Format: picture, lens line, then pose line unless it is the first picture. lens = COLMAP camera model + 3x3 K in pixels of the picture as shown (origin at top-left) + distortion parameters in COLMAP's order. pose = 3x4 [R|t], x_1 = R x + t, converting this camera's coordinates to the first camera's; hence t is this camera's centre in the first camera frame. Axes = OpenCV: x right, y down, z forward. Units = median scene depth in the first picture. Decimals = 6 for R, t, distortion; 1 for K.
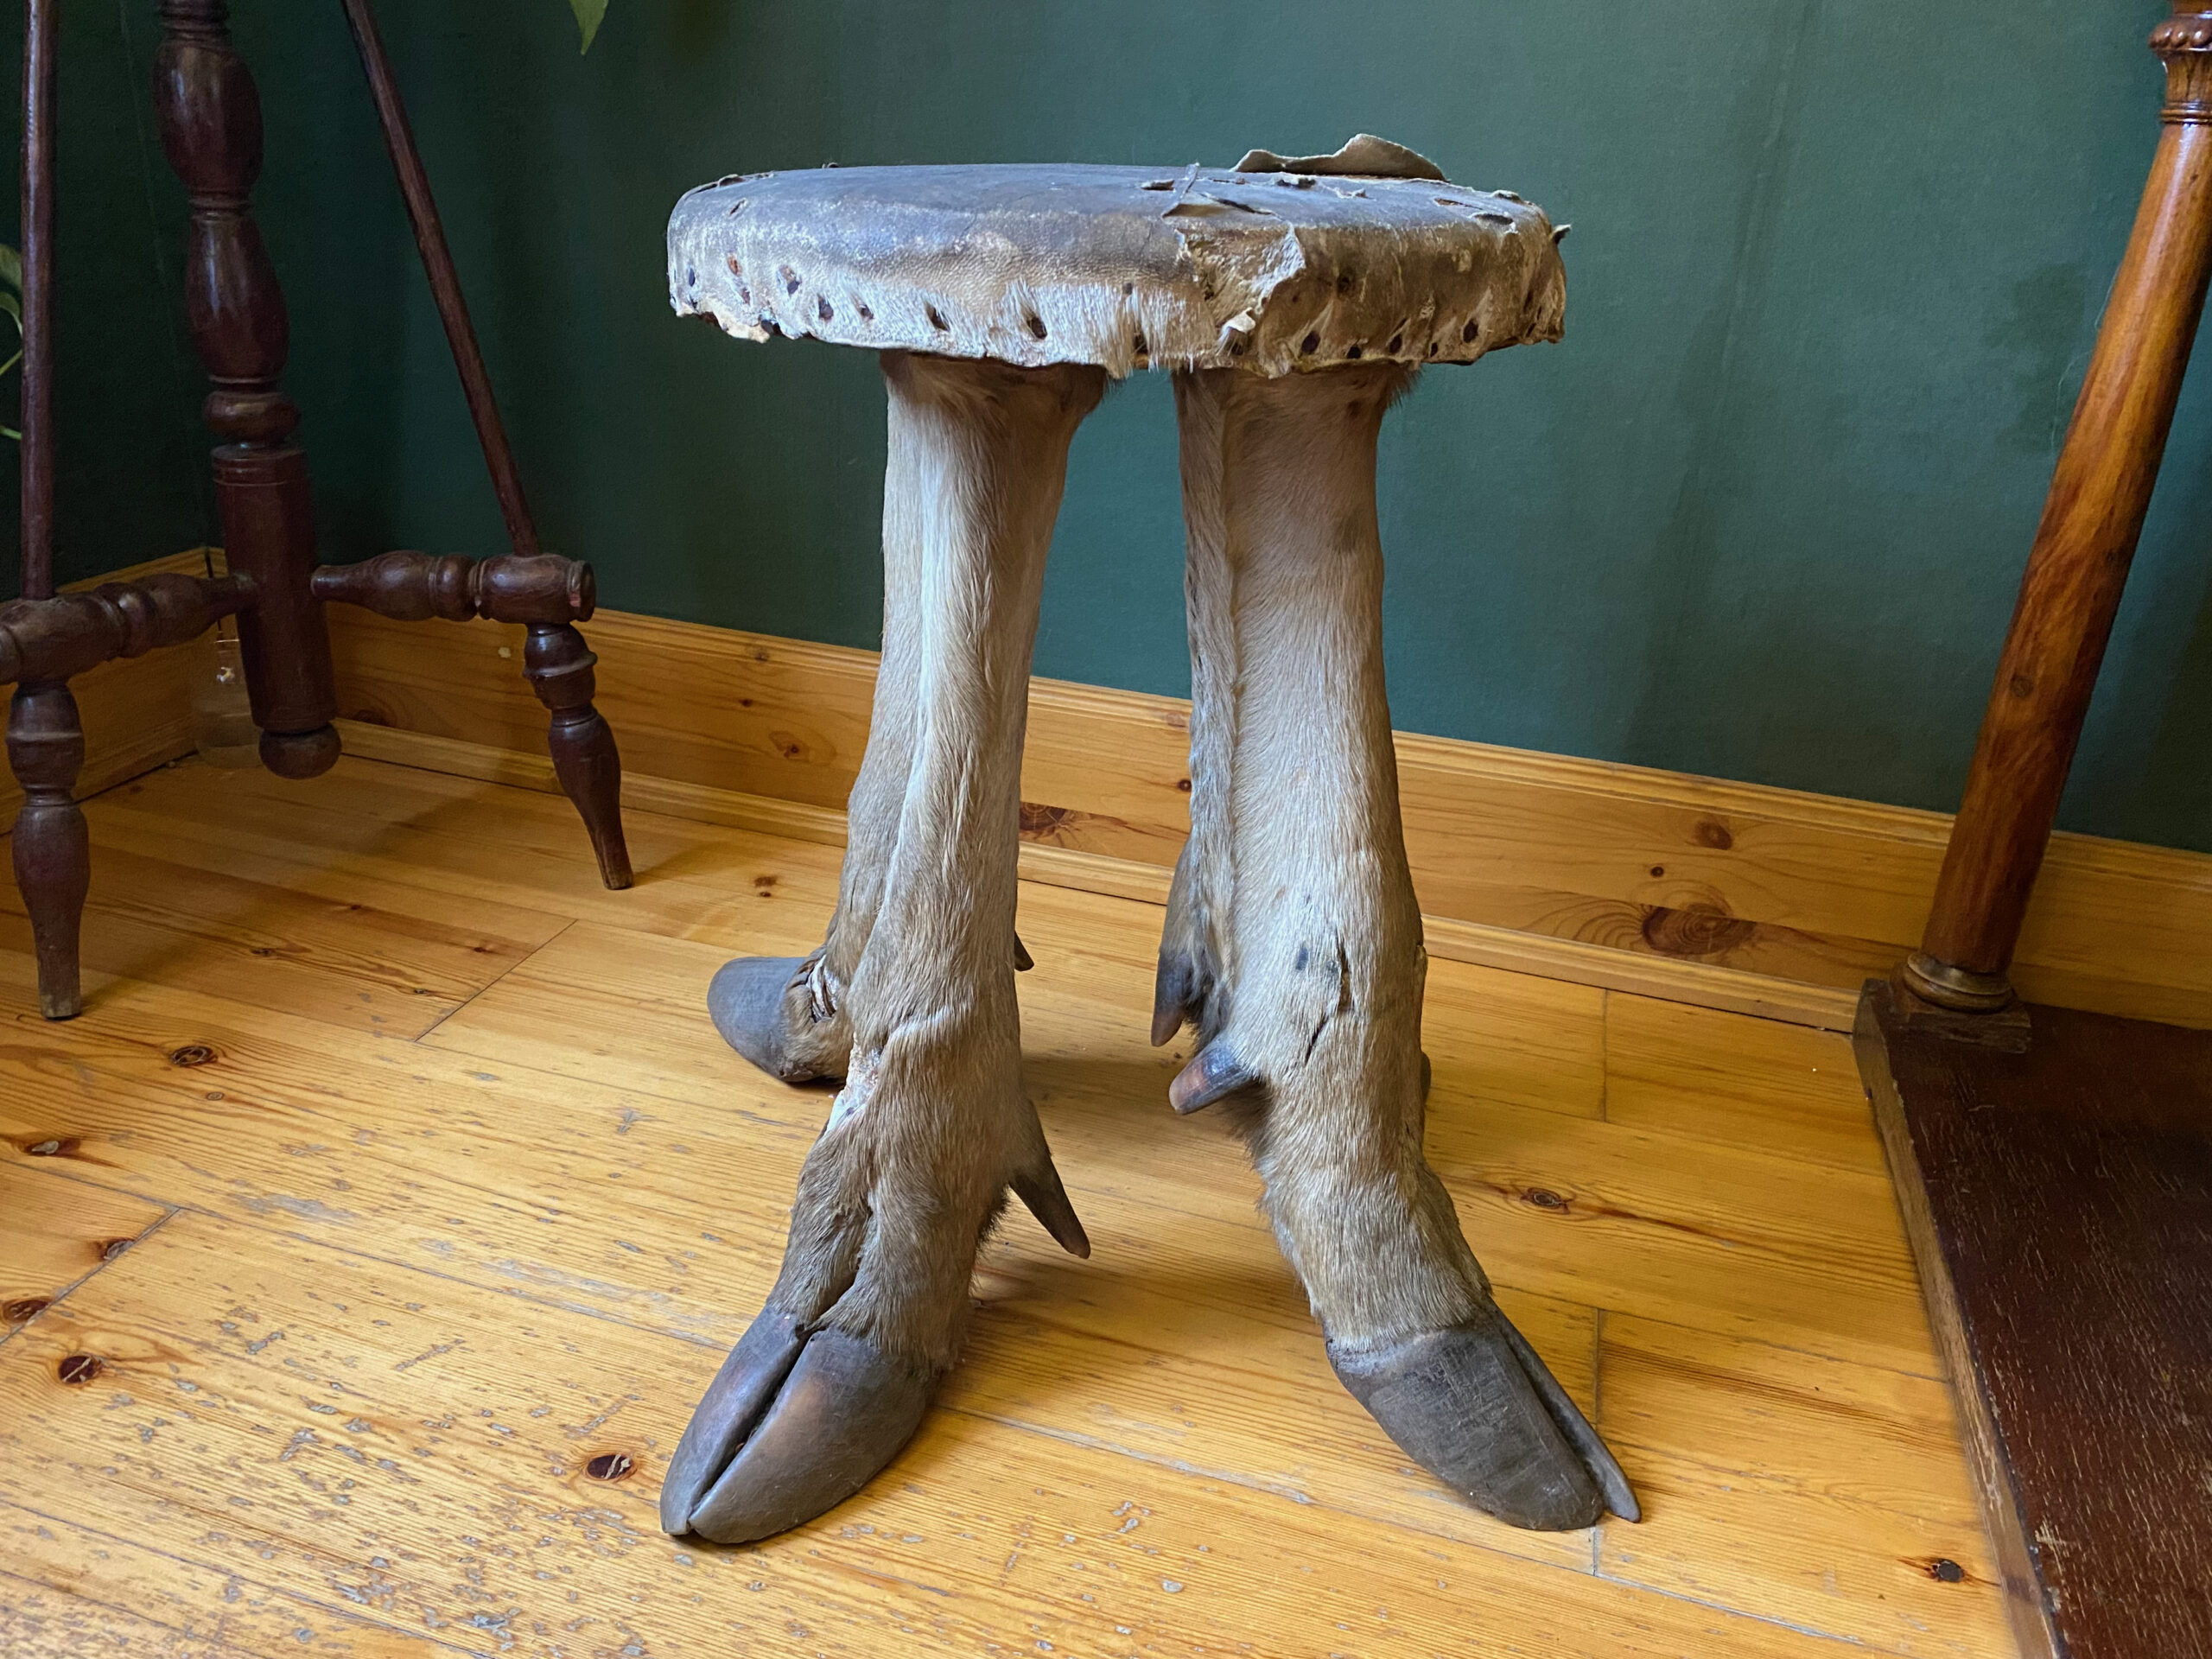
lens RADIAL K [[1689.8, 0, 1095.2], [0, 1689.8, 852.1], [0, 0, 1]] dist [0.016832, -0.019282]
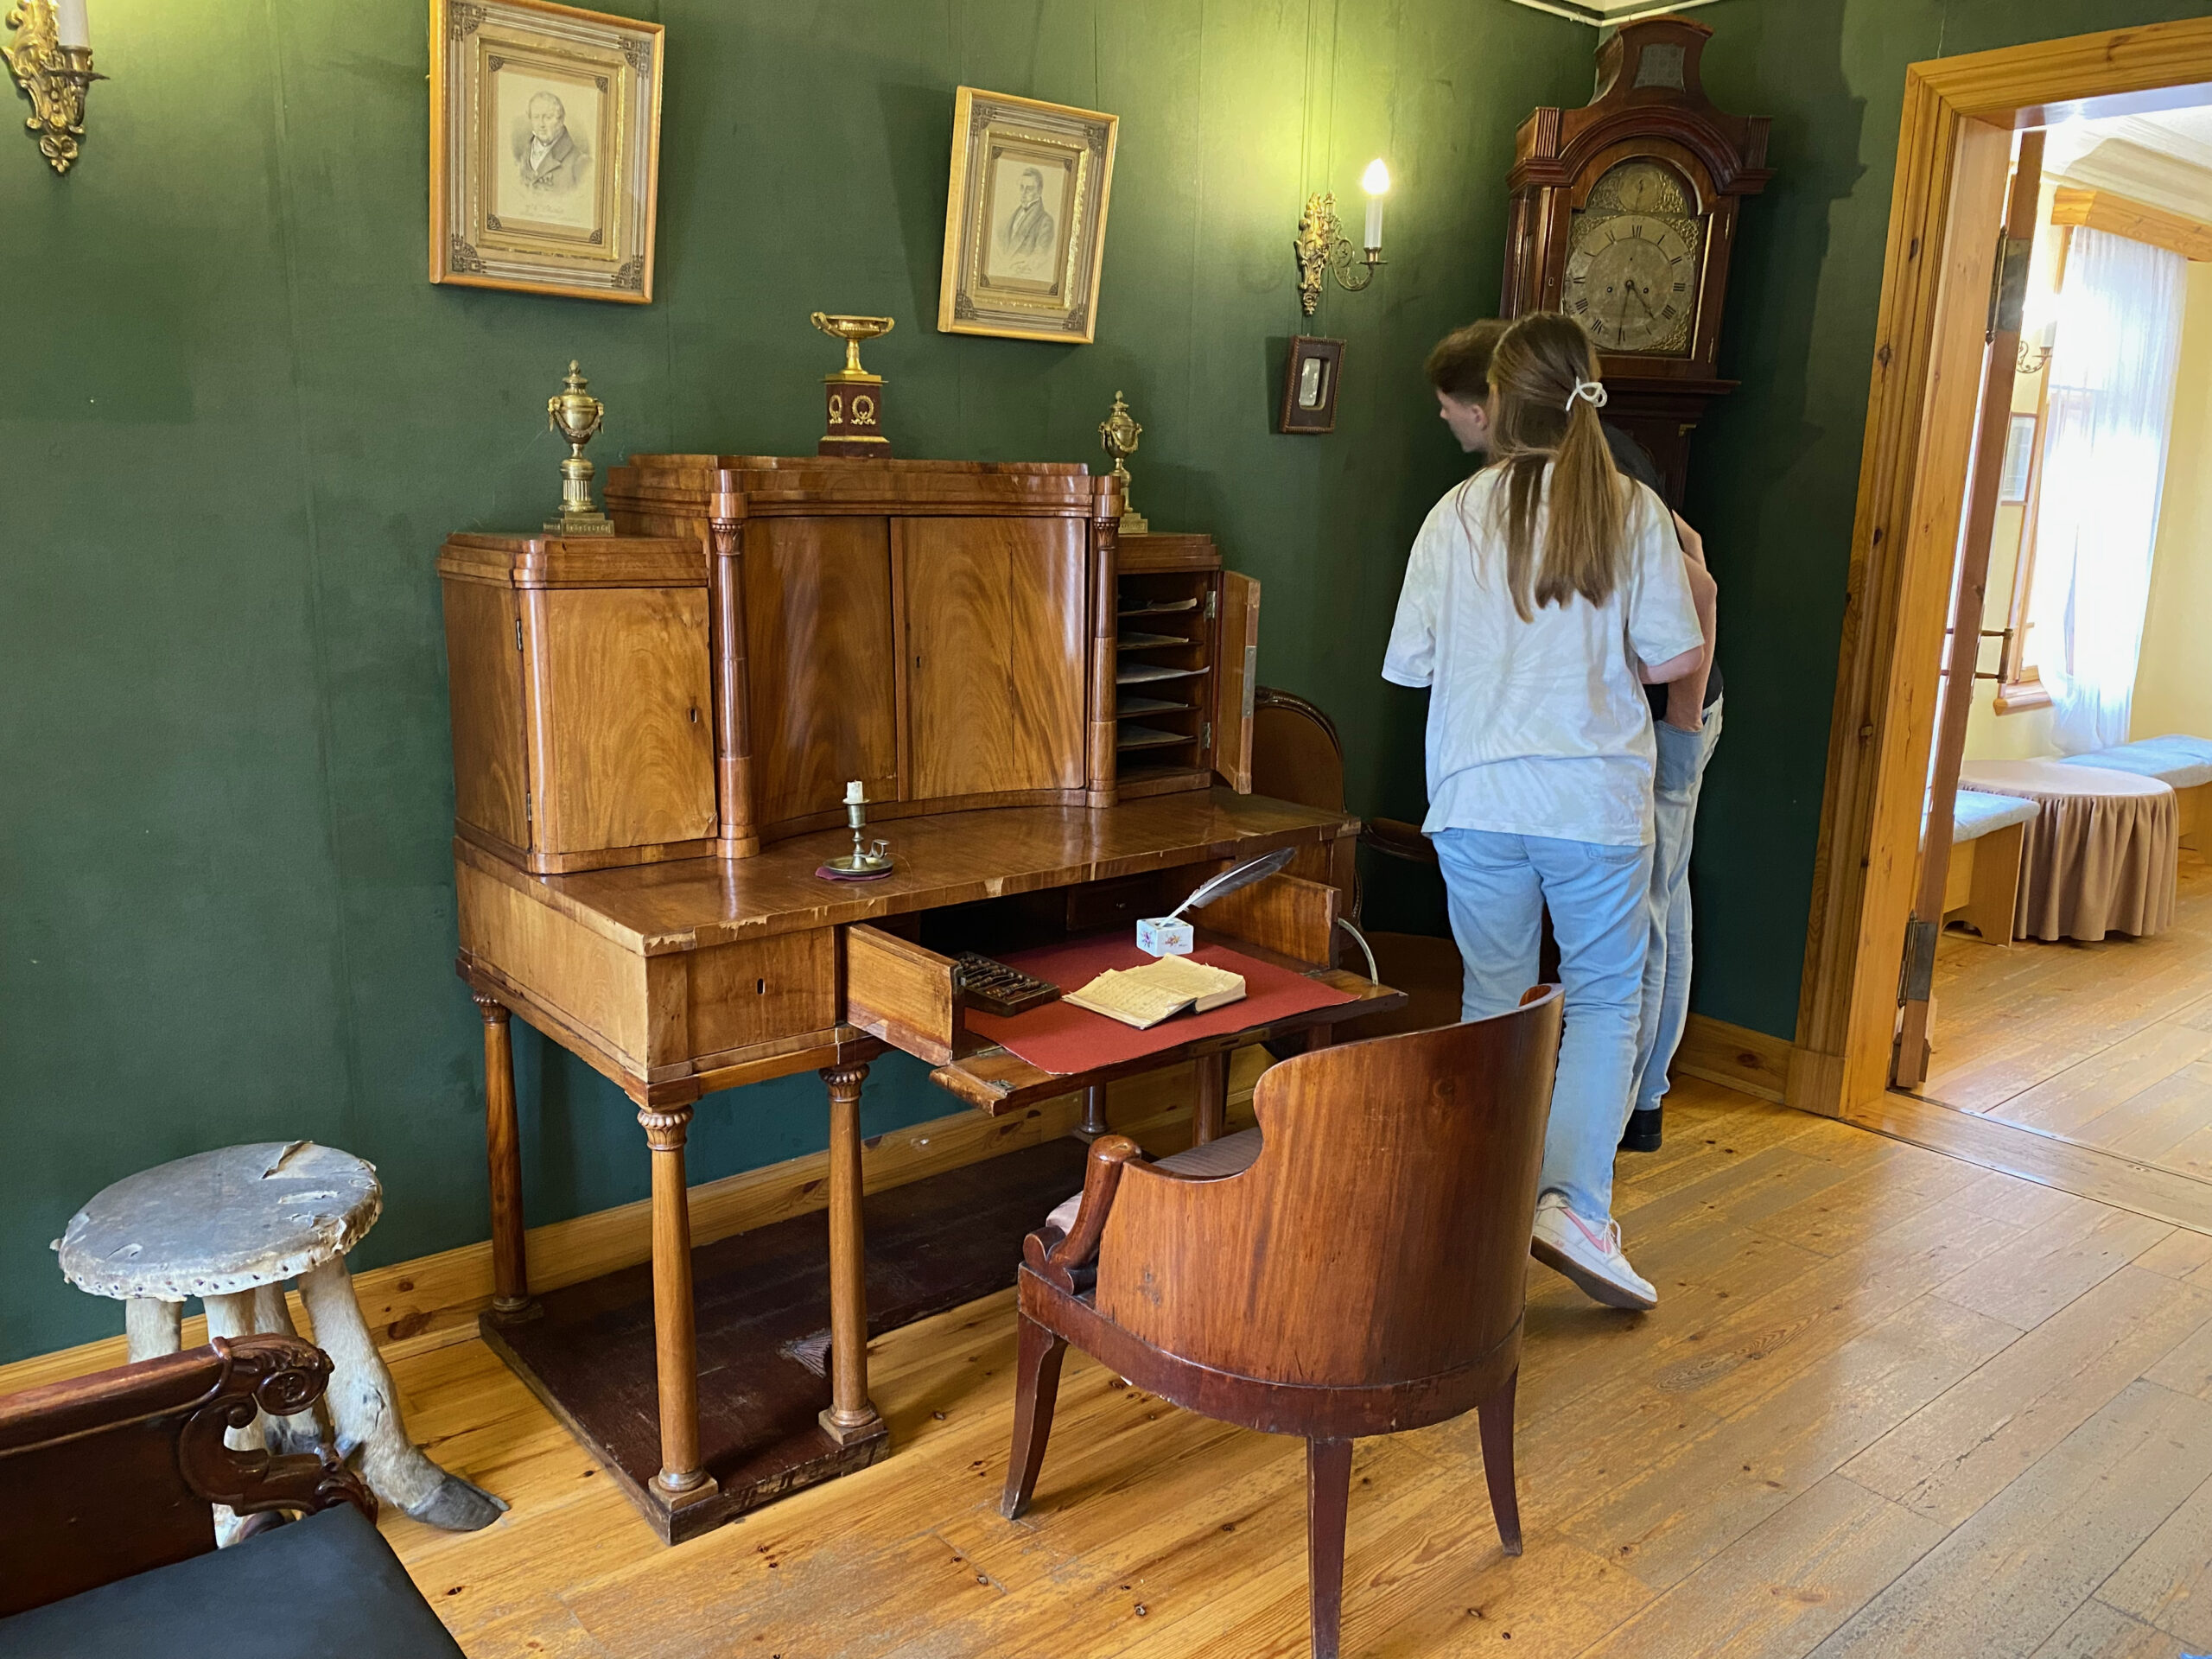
lens RADIAL K [[1689.8, 0, 1094.8], [0, 1689.8, 837.5], [0, 0, 1]] dist [0.016832, -0.019282]
pose [[0.562921, -0.217220, 0.797455, -1.406189], [0.334972, 0.942013, 0.020141, -0.532007], [-0.755588, 0.255787, 0.603042, -2.220697]]
